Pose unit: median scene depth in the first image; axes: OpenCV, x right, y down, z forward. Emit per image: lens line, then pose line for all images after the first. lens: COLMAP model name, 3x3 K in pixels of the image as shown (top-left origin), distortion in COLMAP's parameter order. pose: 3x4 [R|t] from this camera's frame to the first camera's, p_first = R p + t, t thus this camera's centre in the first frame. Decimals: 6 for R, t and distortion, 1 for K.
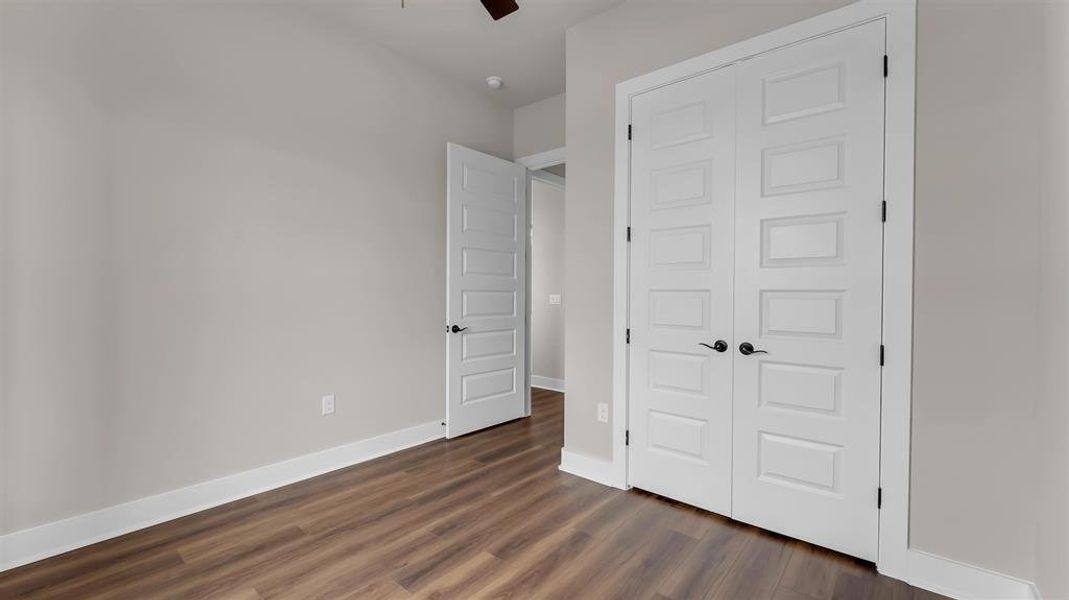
lens RADIAL K [[432.7, 0, 533.6], [0, 432.7, 303.1], [0, 0, 1]] dist [-0.000573, -0.003235]
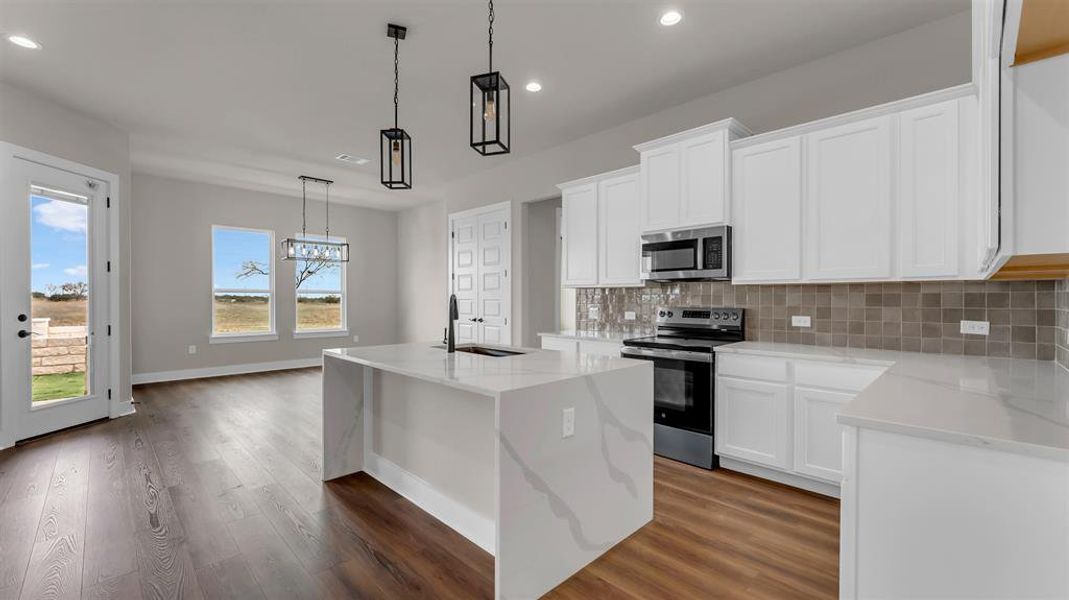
lens RADIAL K [[432.7, 0, 533.6], [0, 432.7, 303.1], [0, 0, 1]] dist [-0.000573, -0.003235]
pose [[0.995429, -0.001793, -0.095484, 1.061685], [0.000965, 0.999962, -0.008717, 0.016875], [0.095496, 0.008585, 0.995393, -1.624937]]
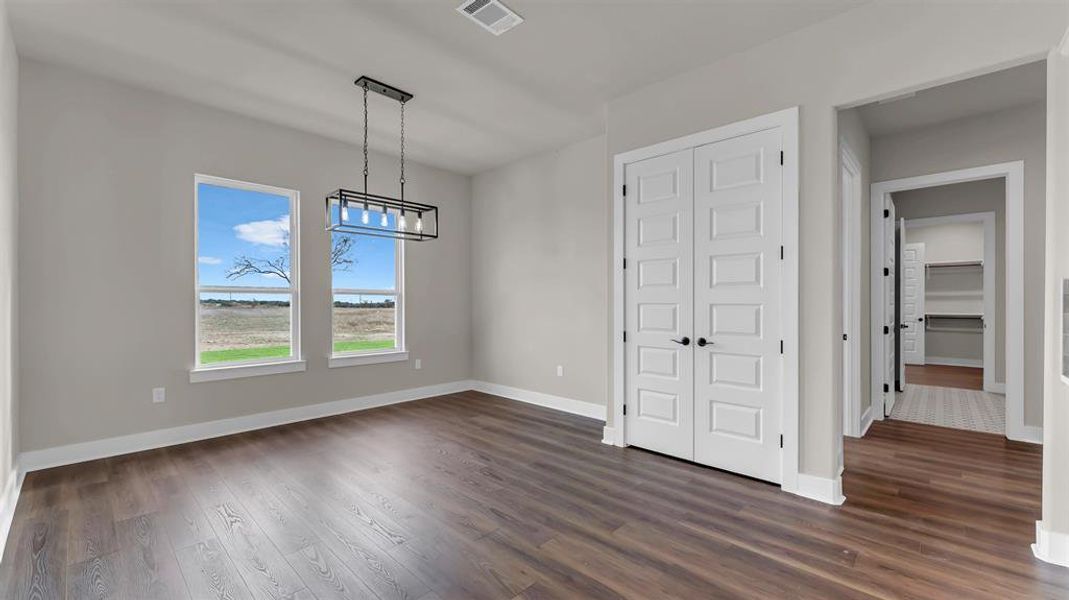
lens RADIAL K [[432.7, 0, 533.6], [0, 432.7, 303.1], [0, 0, 1]] dist [-0.000573, -0.003235]
pose [[0.997407, -0.005855, -0.071725, 0.033067], [0.004713, 0.999860, -0.016072, -0.010605], [0.071809, 0.015692, 0.997295, -0.484038]]
